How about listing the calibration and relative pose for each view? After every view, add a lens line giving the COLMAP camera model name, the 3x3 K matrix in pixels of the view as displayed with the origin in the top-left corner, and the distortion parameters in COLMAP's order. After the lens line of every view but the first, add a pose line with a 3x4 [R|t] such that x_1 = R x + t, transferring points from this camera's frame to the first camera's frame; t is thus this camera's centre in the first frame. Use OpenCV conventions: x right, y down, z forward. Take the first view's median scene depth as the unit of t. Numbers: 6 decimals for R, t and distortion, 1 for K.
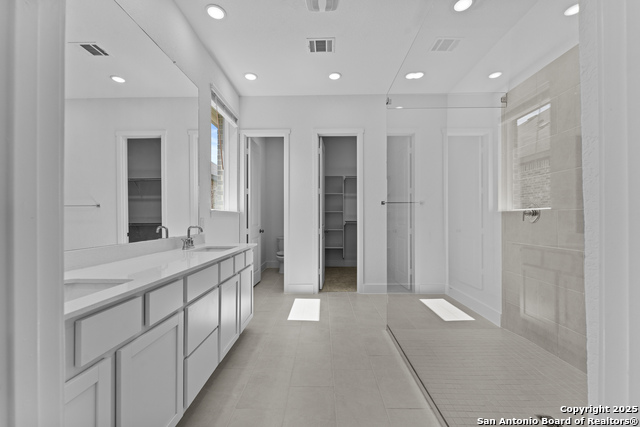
lens RADIAL K [[261.9, 0, 320.0], [0, 261.9, 213.5], [0, 0, 1]] dist [0.001821, 0.000116]
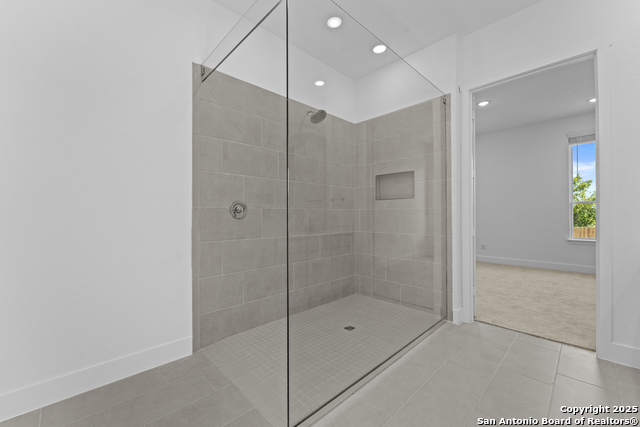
lens RADIAL K [[261.9, 0, 320.0], [0, 261.9, 213.5], [0, 0, 1]] dist [0.001821, 0.000116]
pose [[-0.707382, 0.010432, 0.706755, -0.233185], [0.000194, 0.999894, -0.014564, 0.040566], [-0.706832, -0.010165, -0.707308, 2.129354]]
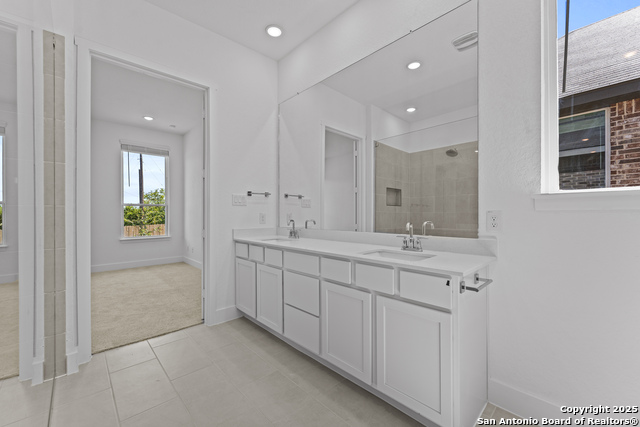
lens RADIAL K [[261.9, 0, 320.0], [0, 261.9, 213.5], [0, 0, 1]] dist [0.001821, 0.000116]
pose [[-0.709420, 0.001777, -0.704784, 0.378179], [0.007345, 0.999961, -0.004872, 0.023881], [0.704748, -0.008633, -0.709405, 1.939033]]
